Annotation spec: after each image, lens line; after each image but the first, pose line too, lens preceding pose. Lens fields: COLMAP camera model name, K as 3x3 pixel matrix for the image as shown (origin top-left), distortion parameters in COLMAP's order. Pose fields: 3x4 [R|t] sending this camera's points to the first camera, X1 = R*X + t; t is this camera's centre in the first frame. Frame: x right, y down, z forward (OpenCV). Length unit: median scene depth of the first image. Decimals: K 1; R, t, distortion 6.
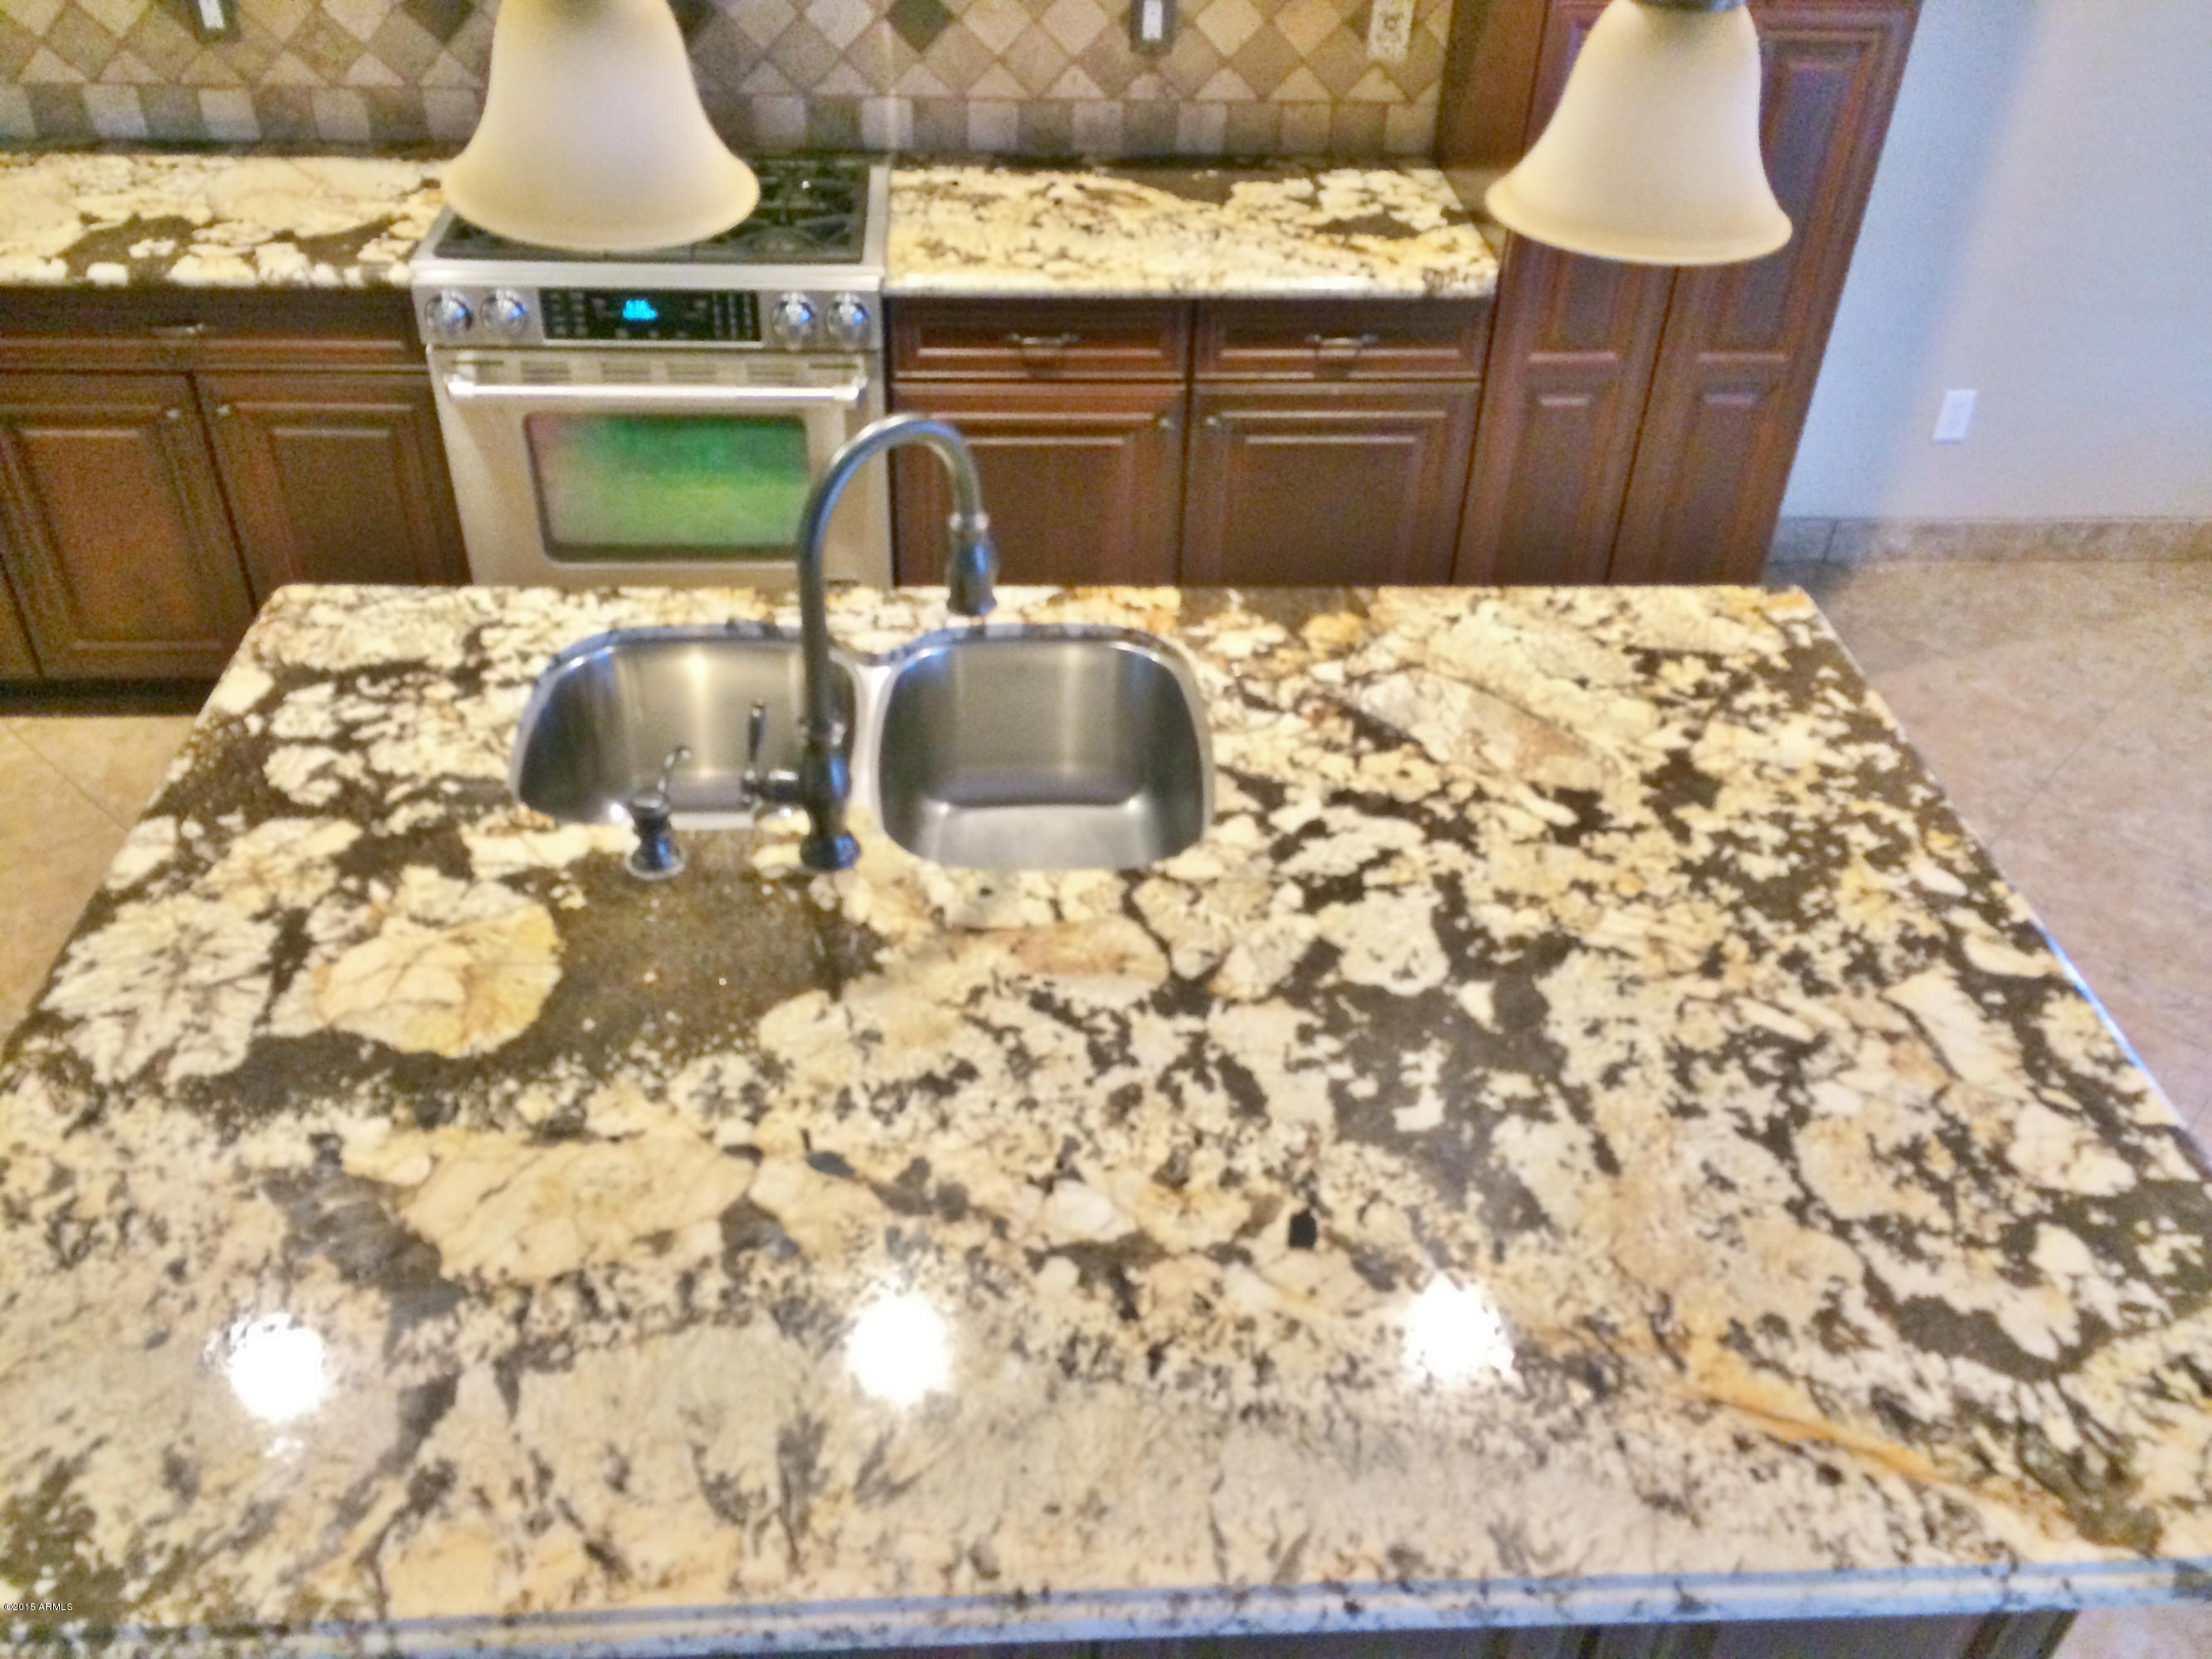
lens RADIAL K [[1860.2, 0, 1106.0], [0, 1860.2, 829.5], [0, 0, 1]] dist [0.062610, -0.066824]
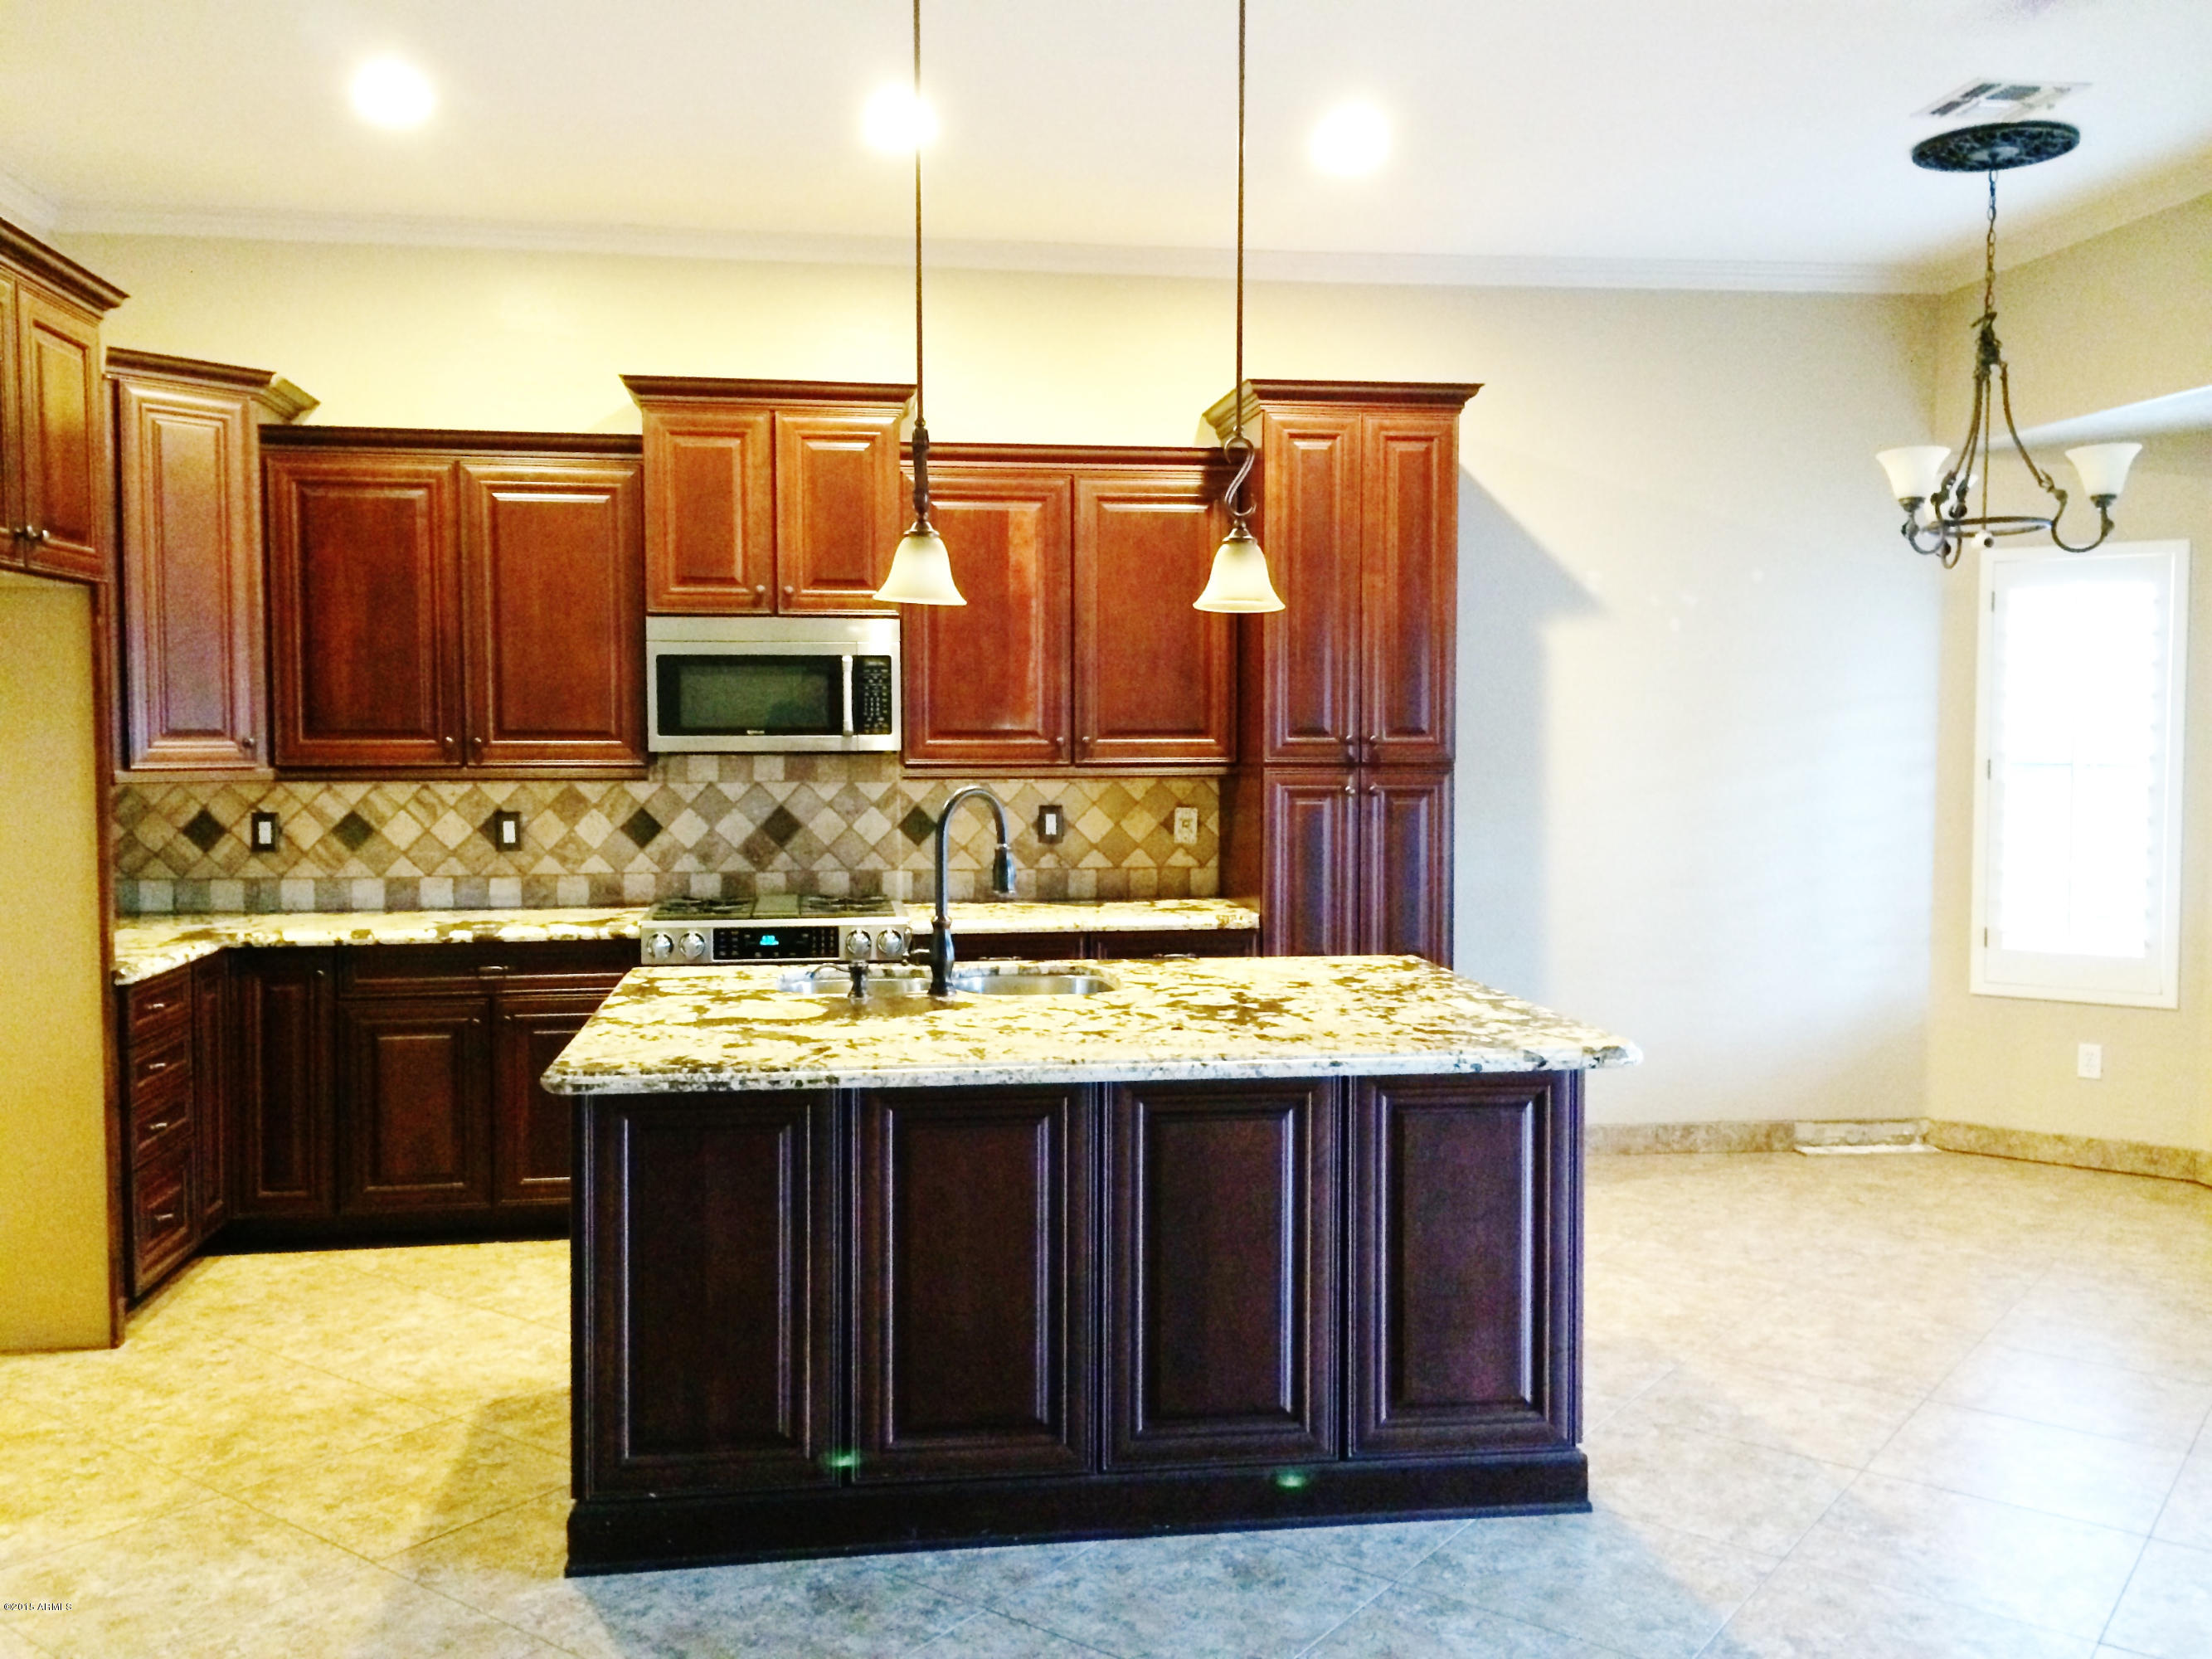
lens RADIAL K [[1872.1, 0, 1106.0], [0, 1872.1, 829.5], [0, 0, 1]] dist [0.054178, -0.072334]
pose [[0.995793, -0.033601, 0.085246, -0.072920], [0.075544, 0.827559, -0.556272, 0.547618], [-0.051855, 0.560372, 0.826616, -0.444026]]
